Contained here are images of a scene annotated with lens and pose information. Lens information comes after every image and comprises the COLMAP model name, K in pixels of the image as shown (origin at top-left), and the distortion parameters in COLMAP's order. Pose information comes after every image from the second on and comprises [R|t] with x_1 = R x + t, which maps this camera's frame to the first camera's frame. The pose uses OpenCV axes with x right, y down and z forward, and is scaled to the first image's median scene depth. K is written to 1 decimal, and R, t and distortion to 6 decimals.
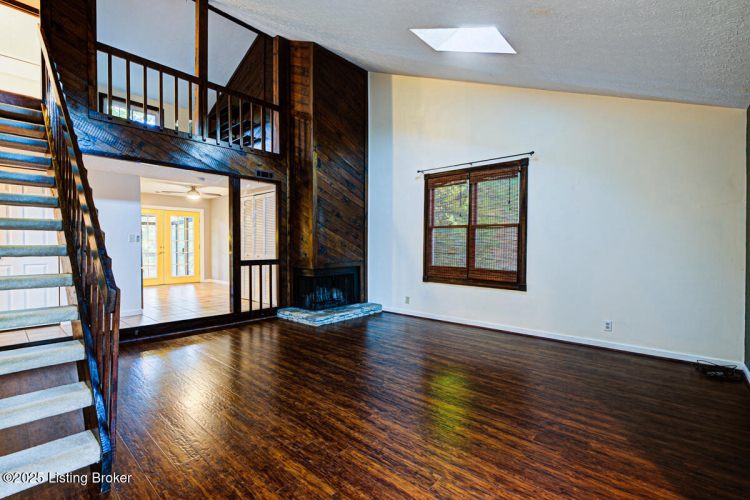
lens RADIAL K [[330.9, 0, 374.4], [0, 330.9, 251.6], [0, 0, 1]] dist [-0.000153, 0.000012]
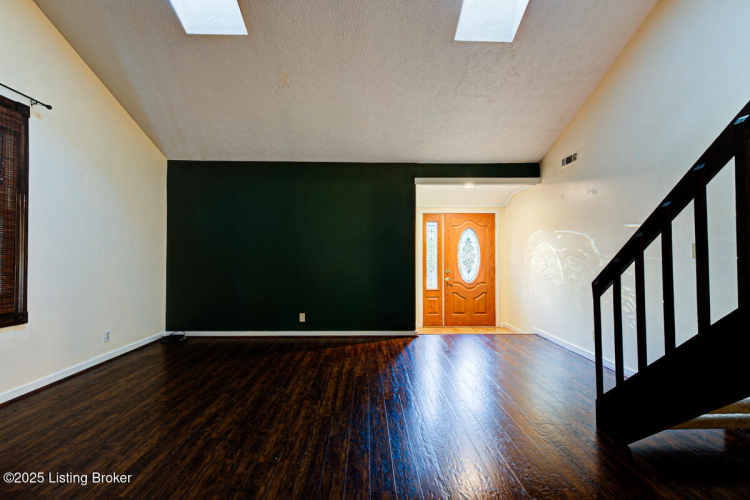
lens RADIAL K [[330.9, 0, 377.1], [0, 330.9, 248.2], [0, 0, 1]] dist [-0.000153, 0.000012]
pose [[-0.674444, 0.014549, 0.738183, -0.621993], [0.012036, 0.999890, -0.008709, -0.005757], [-0.738228, 0.003011, -0.674544, 1.355120]]
